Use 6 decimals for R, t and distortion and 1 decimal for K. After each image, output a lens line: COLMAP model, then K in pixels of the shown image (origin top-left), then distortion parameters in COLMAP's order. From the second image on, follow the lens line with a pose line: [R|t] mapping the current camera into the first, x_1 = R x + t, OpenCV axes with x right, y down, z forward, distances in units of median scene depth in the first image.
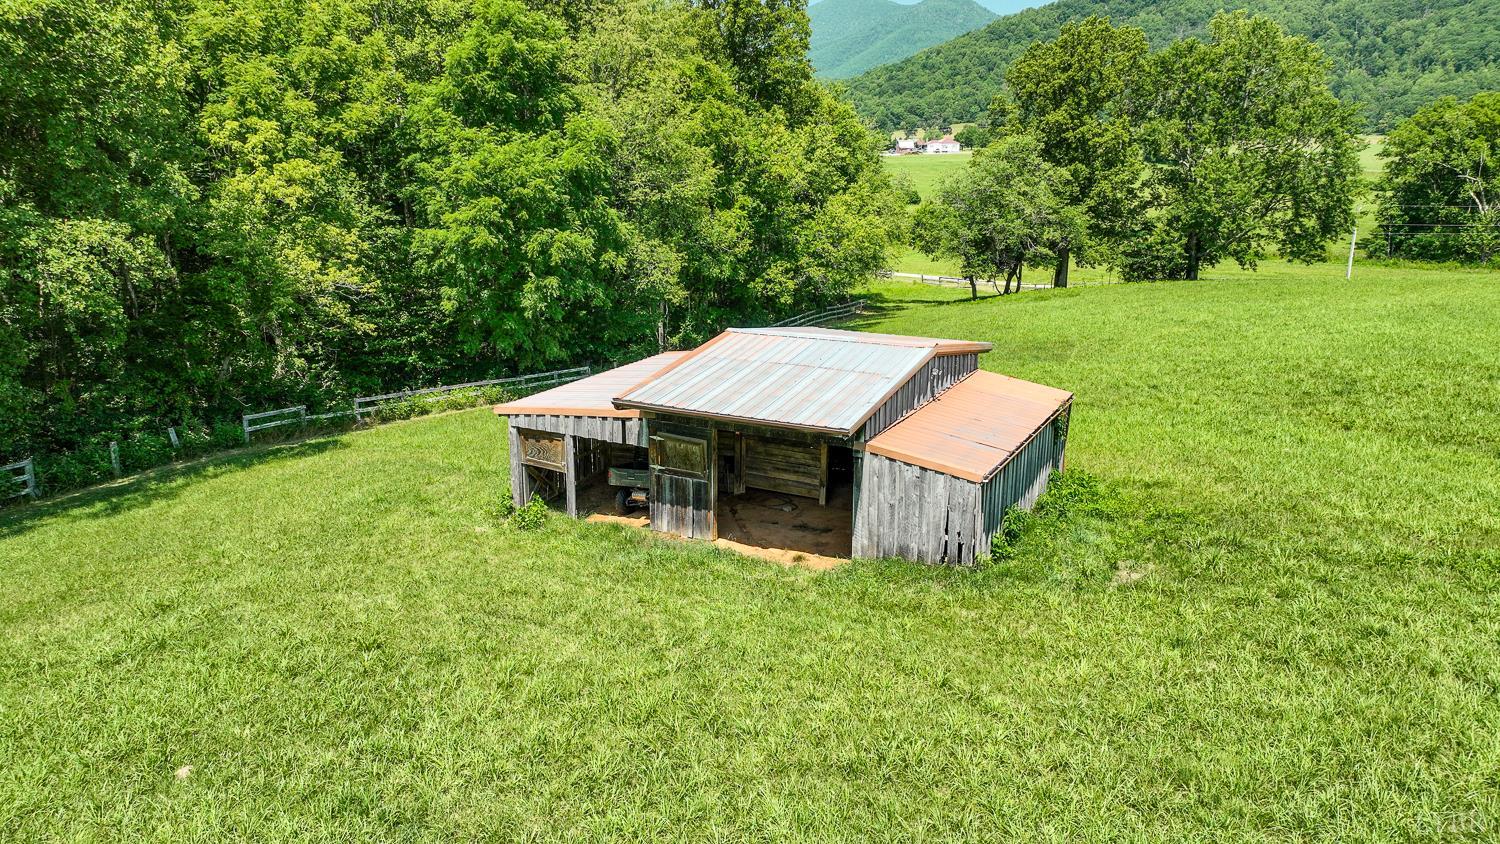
lens RADIAL K [[1045.6, 0, 750.0], [0, 1045.6, 422.0], [0, 0, 1]] dist [0.003771, 0.000803]
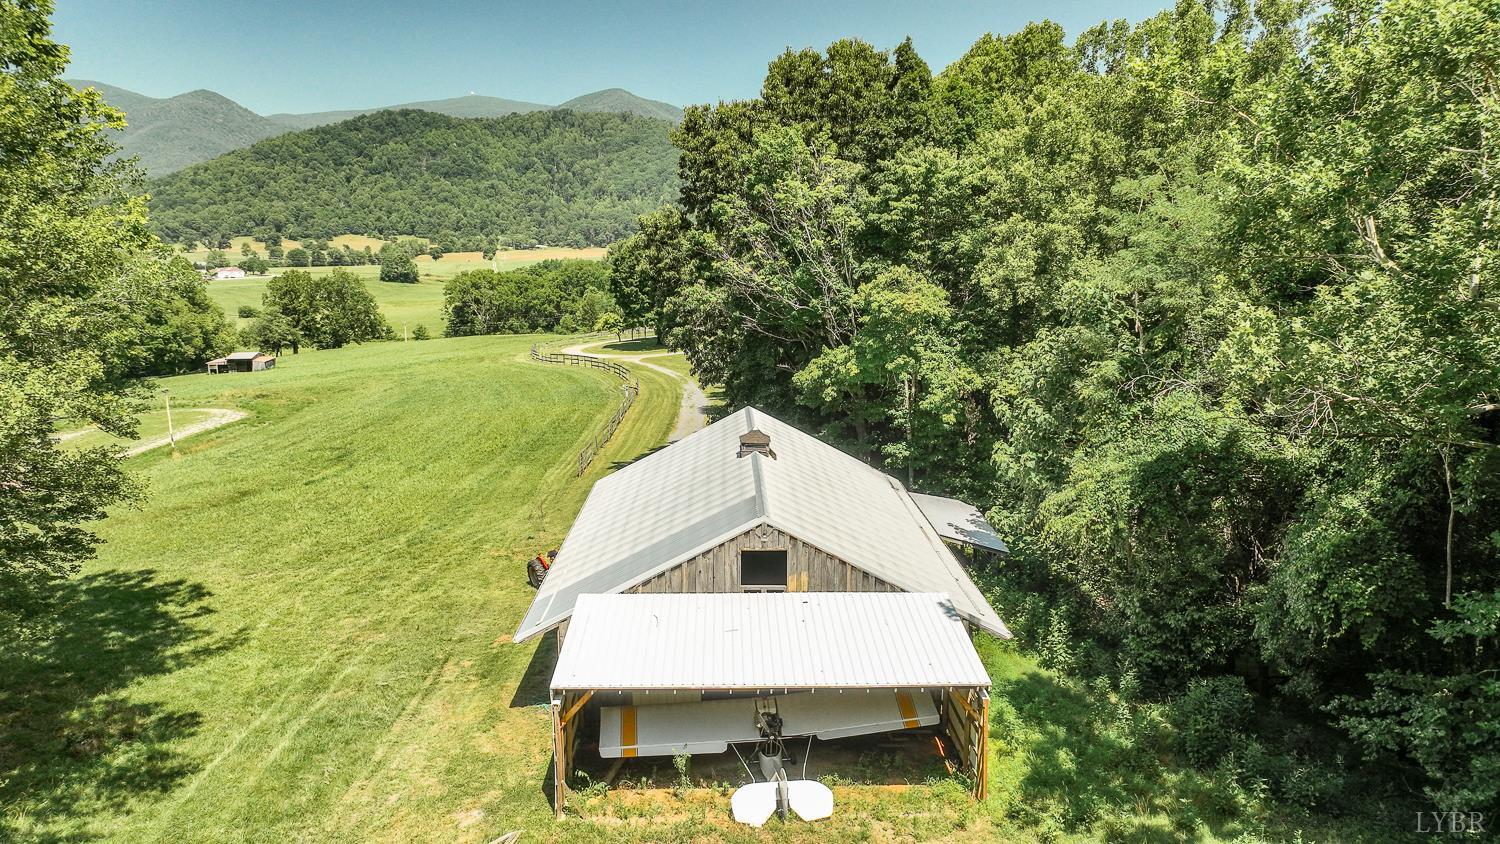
lens RADIAL K [[1045.6, 0, 750.0], [0, 1045.6, 422.0], [0, 0, 1]] dist [0.003771, 0.000803]
pose [[0.801062, -0.106851, 0.588967, -0.038513], [0.156872, 0.987023, -0.034296, 0.031797], [-0.577660, 0.119866, 0.807429, -0.185208]]
